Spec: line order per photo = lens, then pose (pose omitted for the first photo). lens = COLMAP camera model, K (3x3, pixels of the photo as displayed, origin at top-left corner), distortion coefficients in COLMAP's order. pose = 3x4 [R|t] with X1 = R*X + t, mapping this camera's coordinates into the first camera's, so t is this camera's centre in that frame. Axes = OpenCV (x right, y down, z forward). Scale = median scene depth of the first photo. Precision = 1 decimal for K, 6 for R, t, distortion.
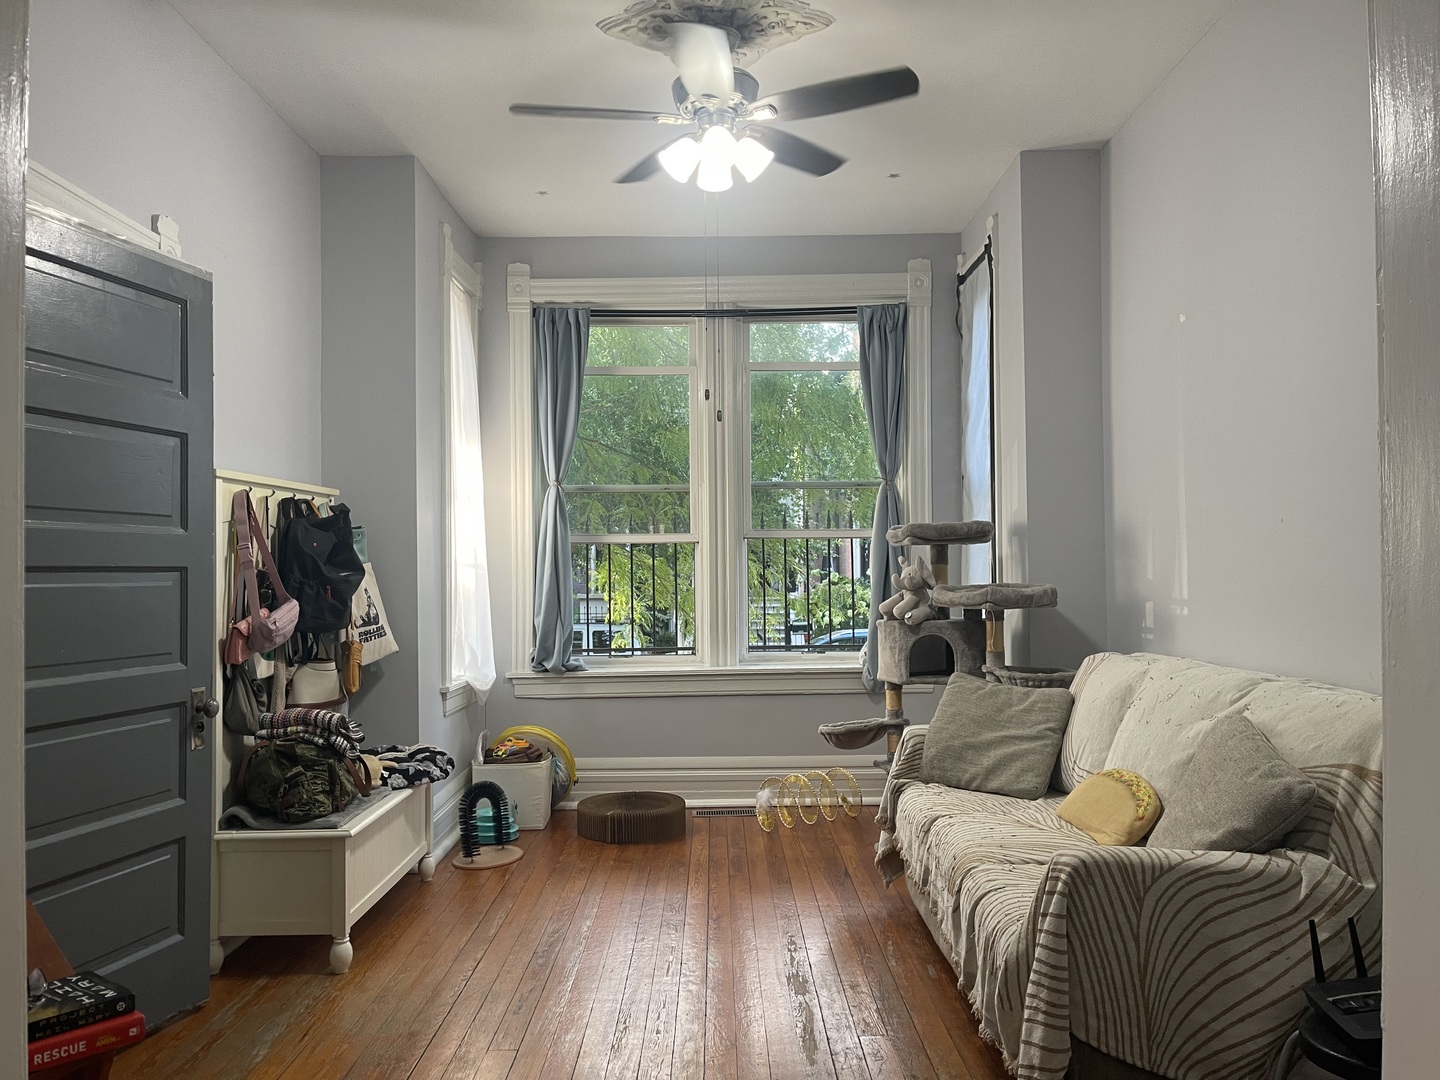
lens RADIAL K [[1065.0, 0, 720.7], [0, 1065.0, 550.9], [0, 0, 1]] dist [0.058729, -0.001127]
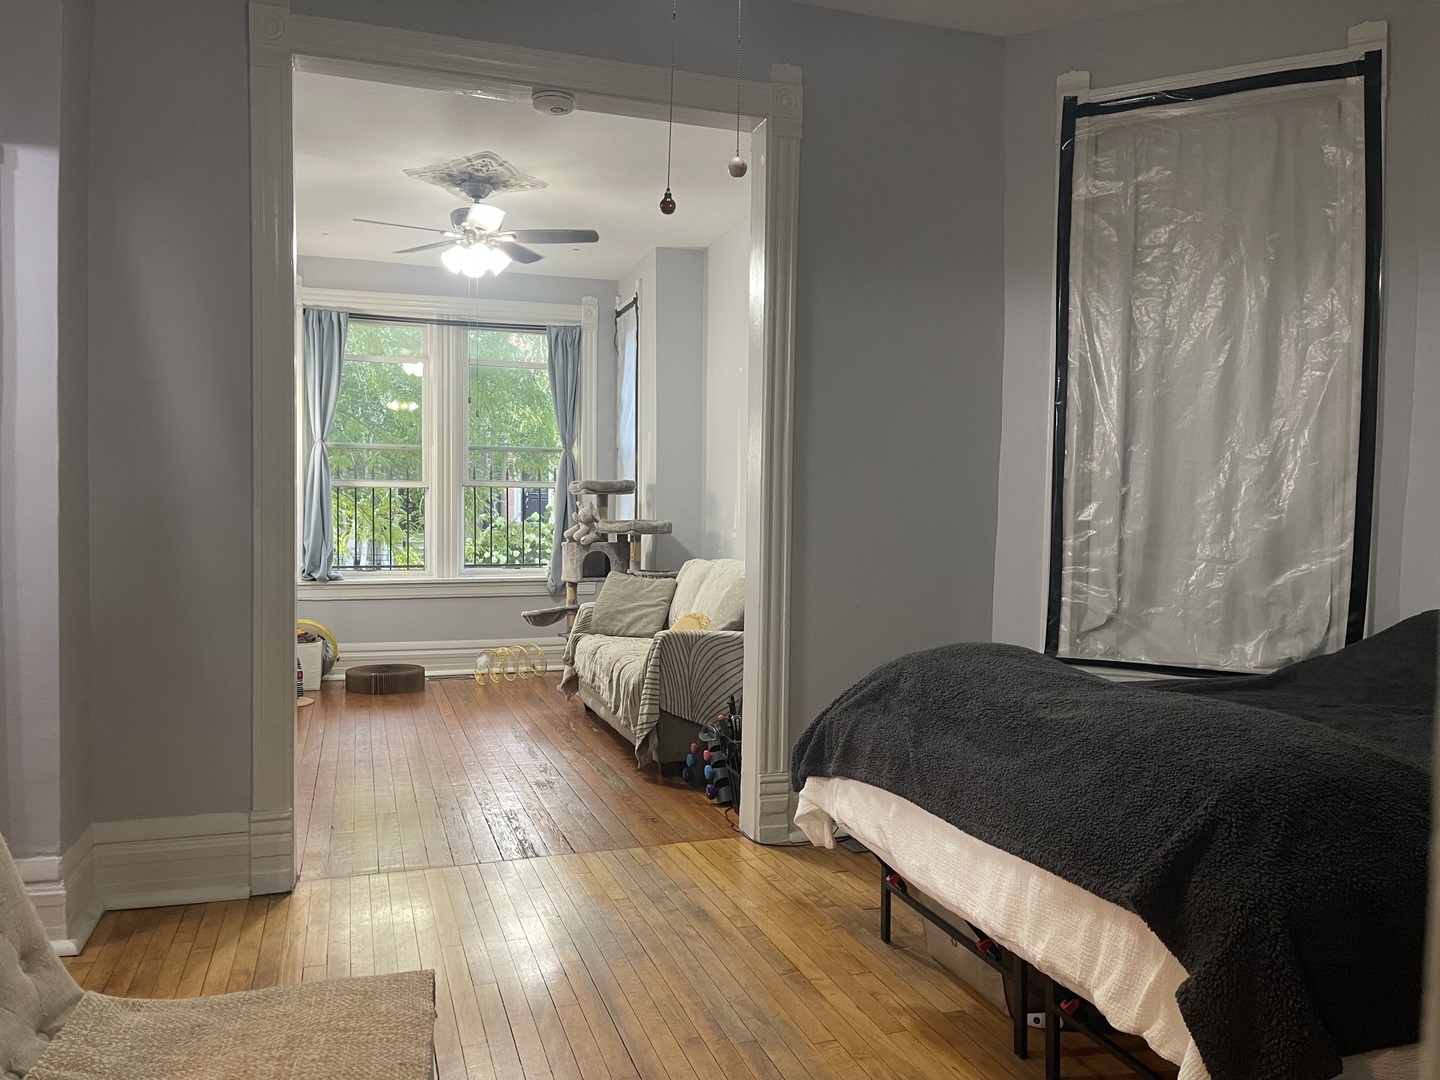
lens RADIAL K [[1065.0, 0, 720.7], [0, 1065.0, 550.9], [0, 0, 1]] dist [0.058729, -0.001127]
pose [[0.947657, 0.009557, 0.319146, -0.130438], [-0.024127, 0.998837, 0.041733, 0.007431], [-0.318376, -0.047248, 0.946786, -0.545398]]
